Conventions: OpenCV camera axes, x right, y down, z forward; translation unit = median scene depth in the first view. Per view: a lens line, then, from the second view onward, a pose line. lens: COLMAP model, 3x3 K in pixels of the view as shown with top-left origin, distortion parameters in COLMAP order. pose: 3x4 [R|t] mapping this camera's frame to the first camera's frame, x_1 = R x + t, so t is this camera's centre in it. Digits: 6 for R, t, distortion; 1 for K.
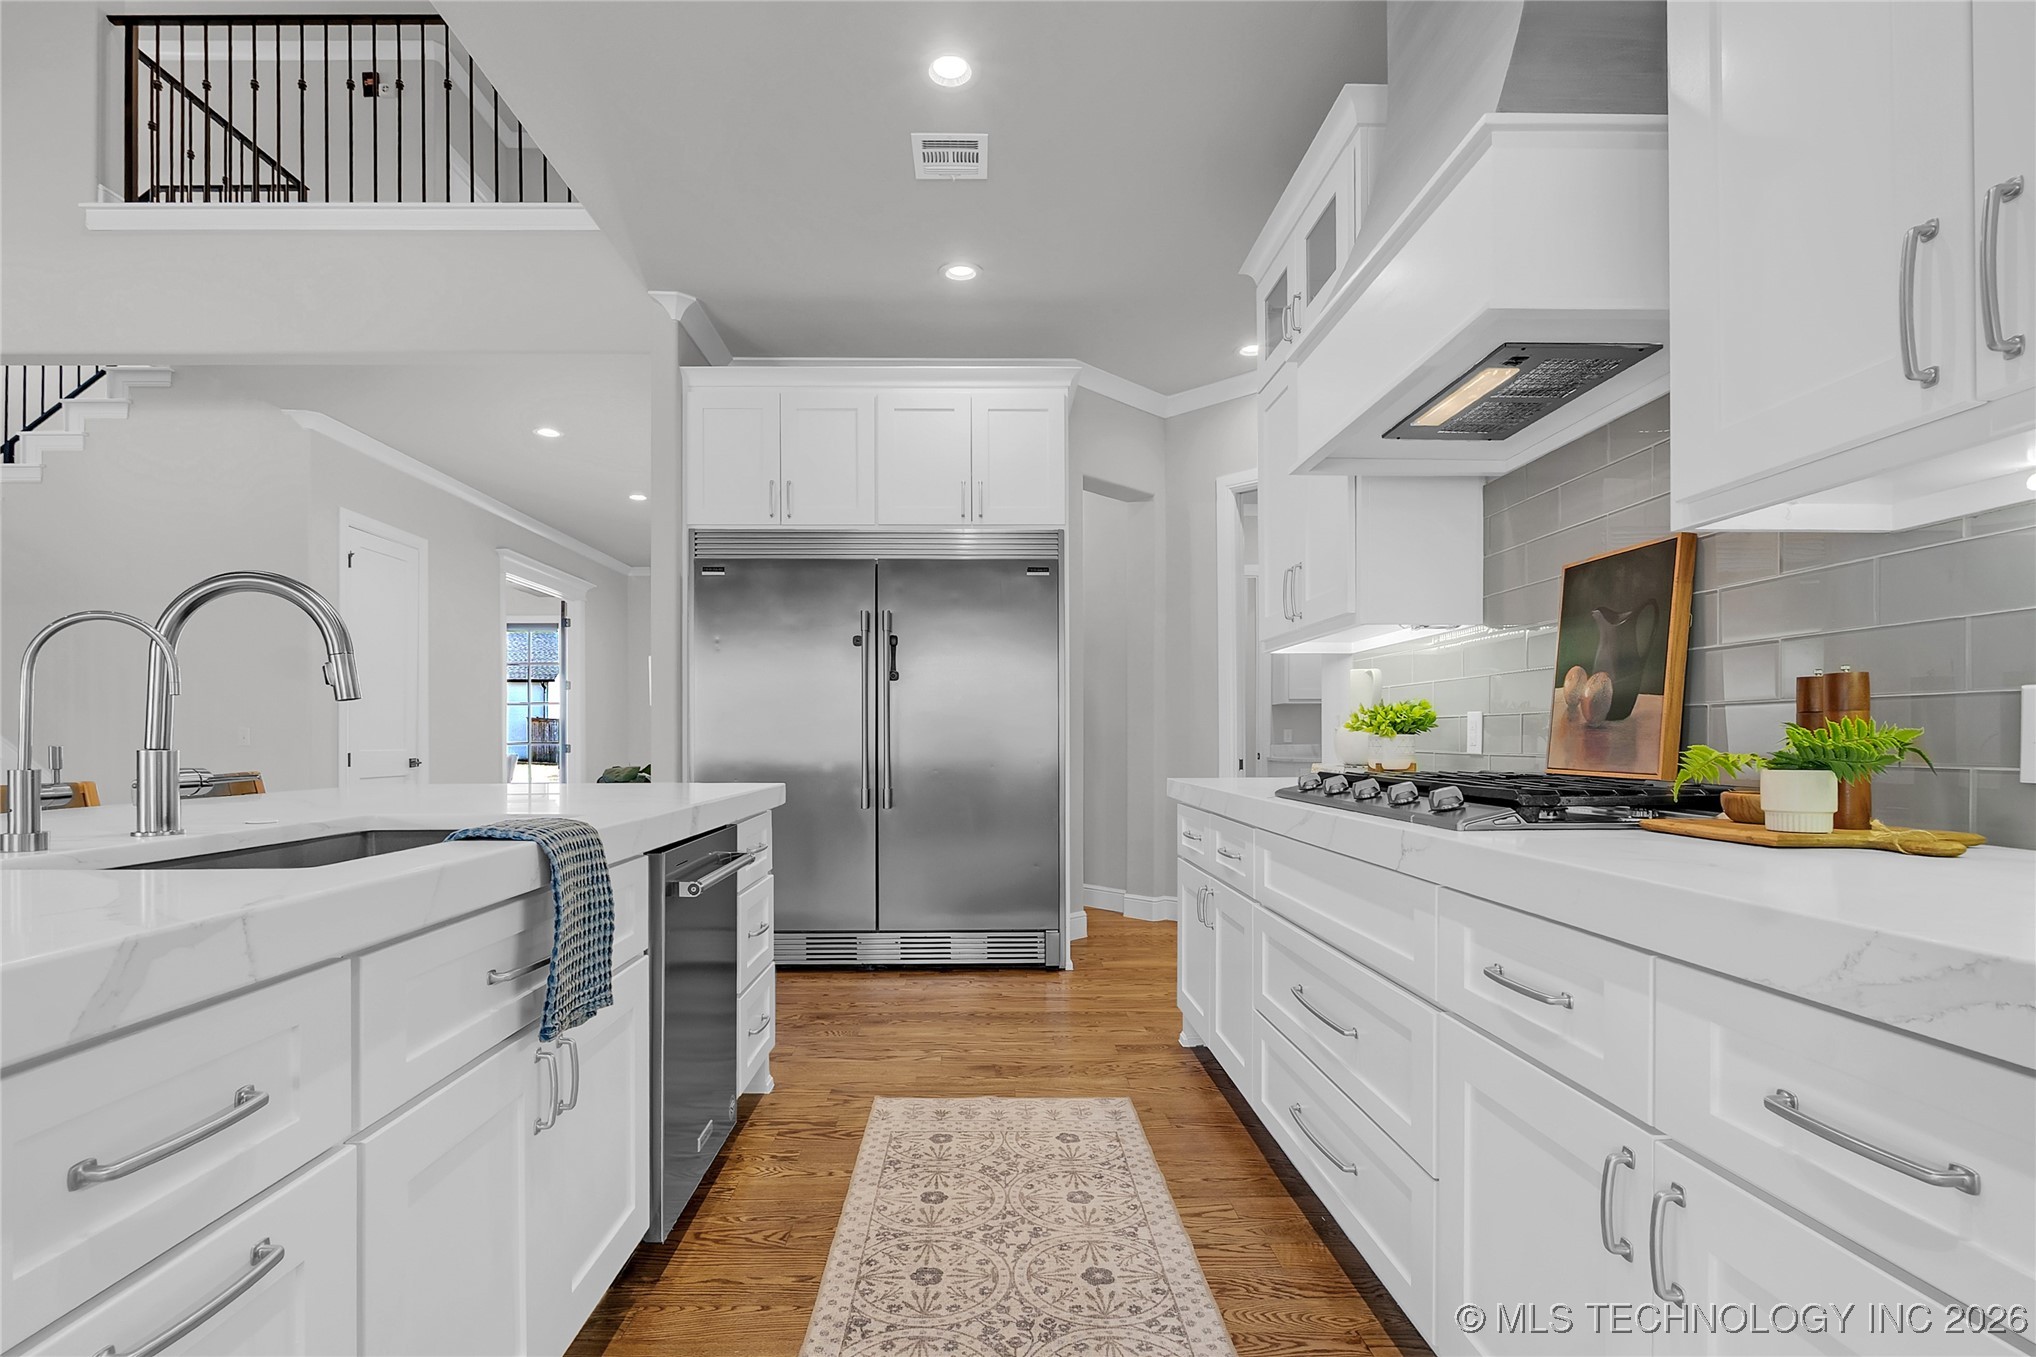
lens RADIAL K [[958.1, 0, 996.7], [0, 958.1, 739.5], [0, 0, 1]] dist [-0.013865, 0.002638]
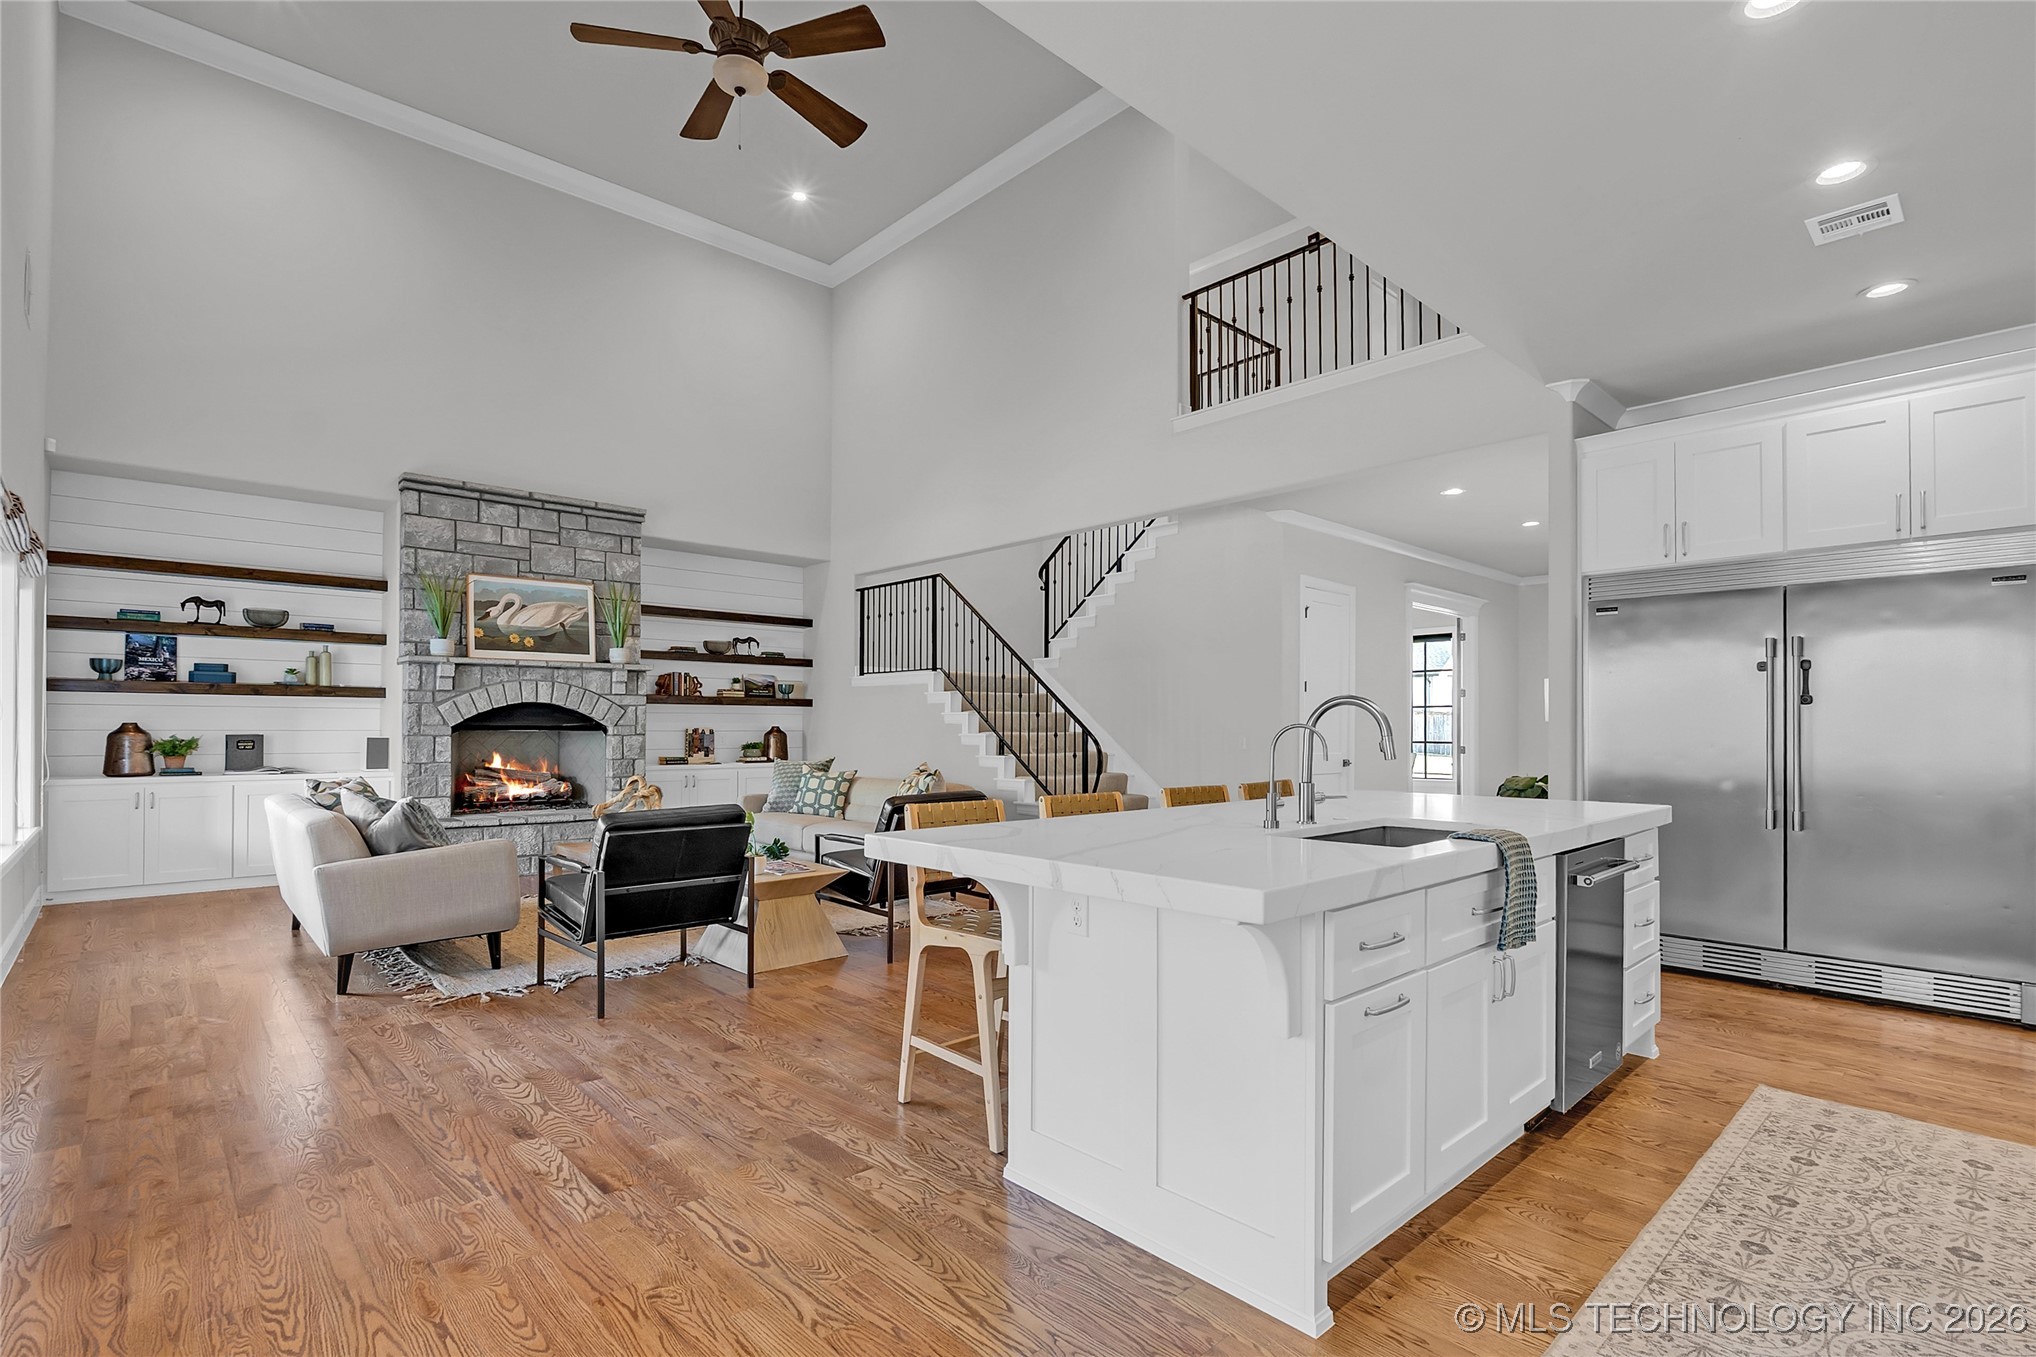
lens RADIAL K [[958.1, 0, 1023.8], [0, 958.1, 727.2], [0, 0, 1]] dist [-0.013865, 0.002638]
pose [[0.667784, 0.002583, -0.744351, 0.142477], [-0.002764, 0.999996, 0.000990, -0.058426], [0.744350, 0.001396, 0.667788, -0.459058]]
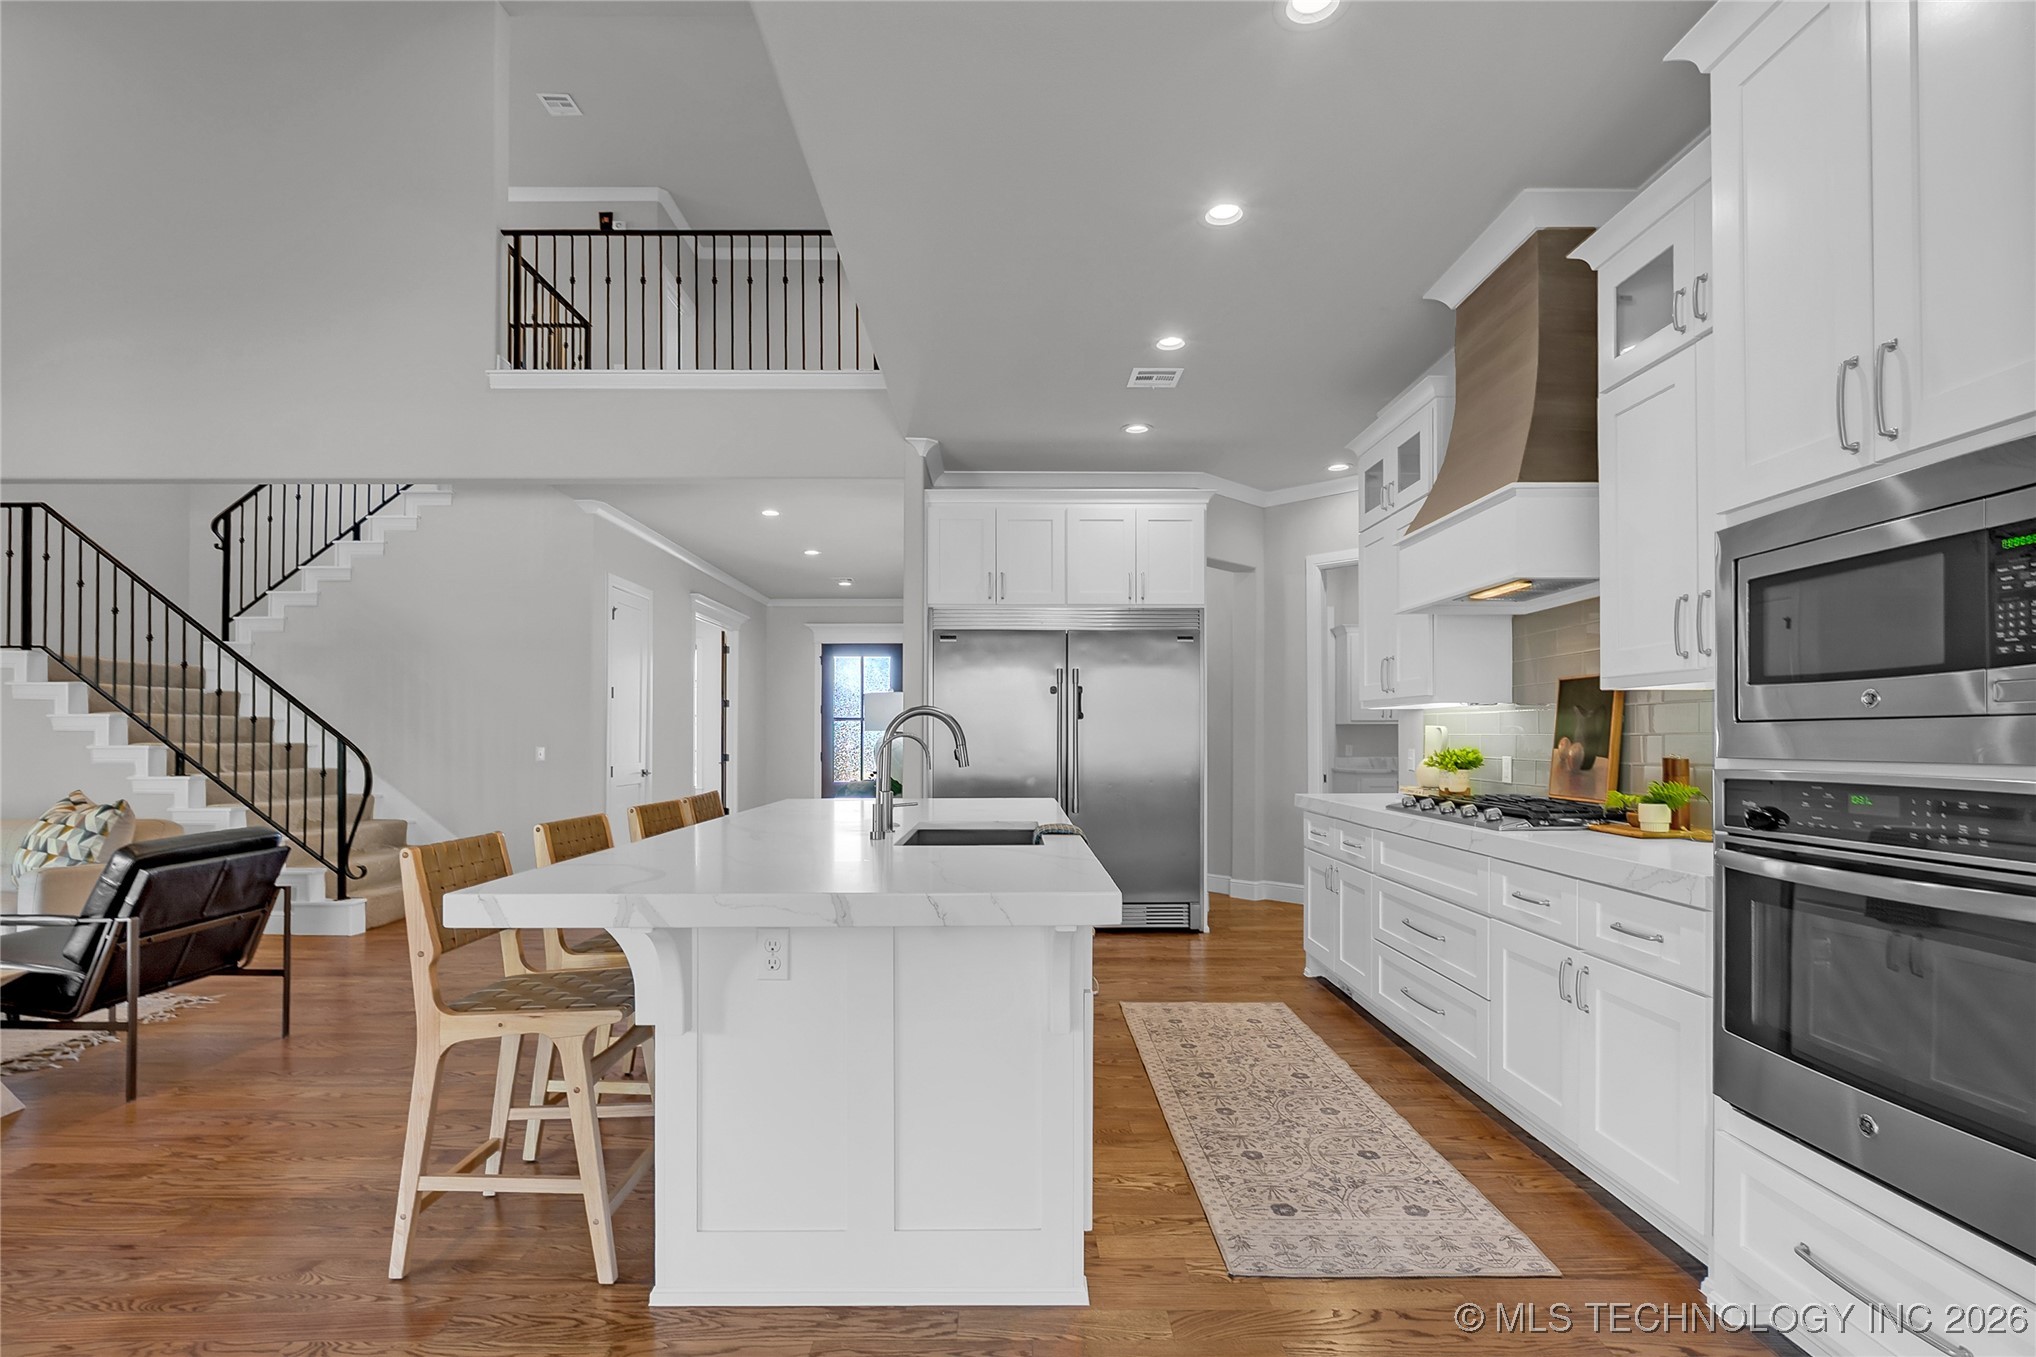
lens RADIAL K [[958.1, 0, 1017.2], [0, 958.1, 729.3], [0, 0, 1]] dist [-0.013865, 0.002638]
pose [[0.999953, 0.001980, -0.009505, -0.297604], [-0.002058, 0.999964, -0.008188, -0.057470], [0.009488, 0.008208, 0.999921, -0.592619]]
